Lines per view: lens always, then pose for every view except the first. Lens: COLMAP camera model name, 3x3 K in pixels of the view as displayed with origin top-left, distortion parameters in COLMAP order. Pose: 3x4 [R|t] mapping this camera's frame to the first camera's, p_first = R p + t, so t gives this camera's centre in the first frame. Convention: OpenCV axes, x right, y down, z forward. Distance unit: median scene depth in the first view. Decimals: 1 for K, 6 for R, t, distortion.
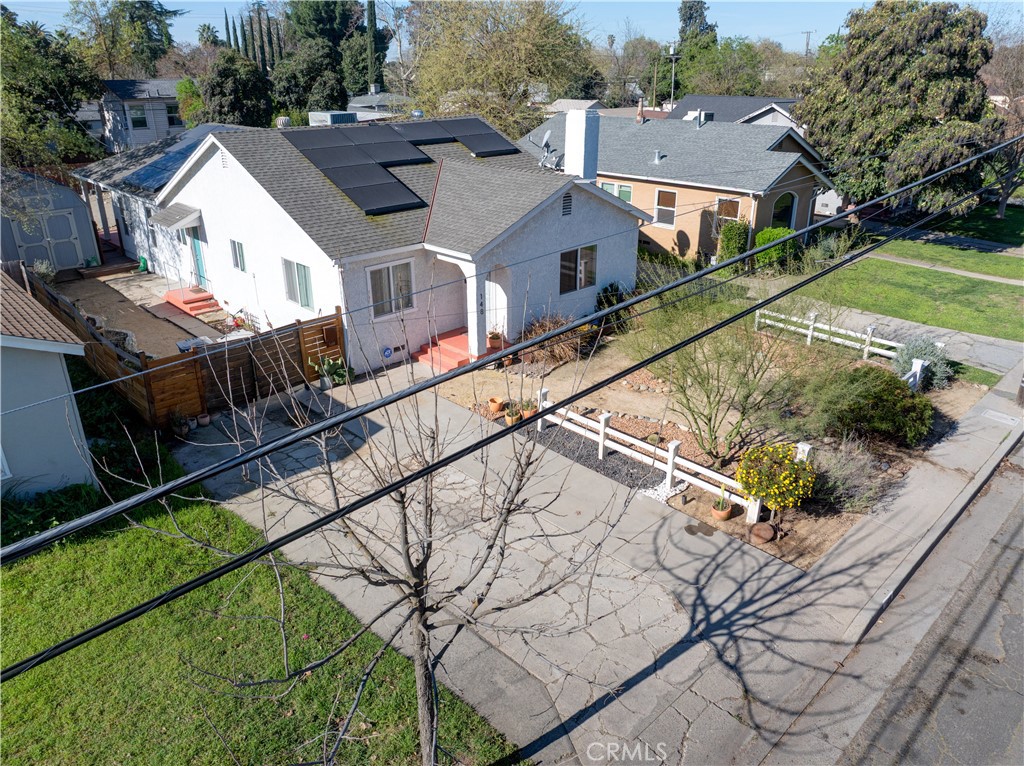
lens RADIAL K [[731.6, 0, 513.7], [0, 731.6, 378.1], [0, 0, 1]] dist [-0.031678, 0.002792]
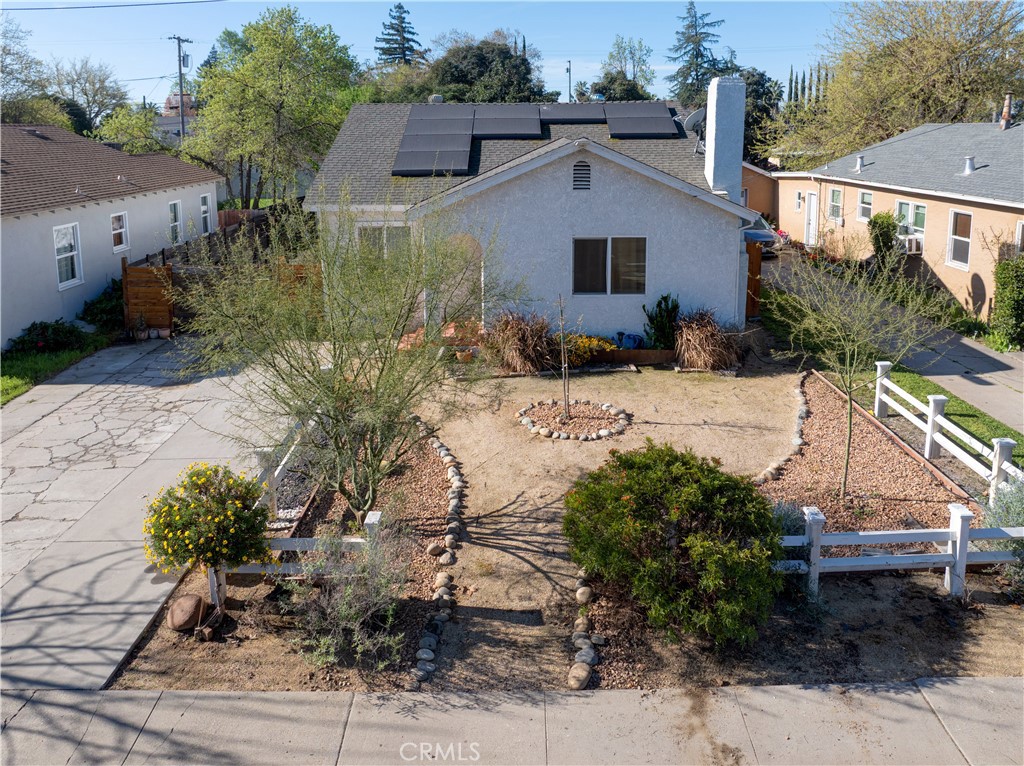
lens RADIAL K [[757.6, 0, 511.9], [0, 757.6, 253.2], [0, 0, 1]] dist [-0.039087, 0.005436]
pose [[0.723130, 0.107549, -0.682288, 0.559469], [-0.268648, 0.953819, -0.134380, -0.034411], [0.636326, 0.280470, 0.718628, 0.400036]]
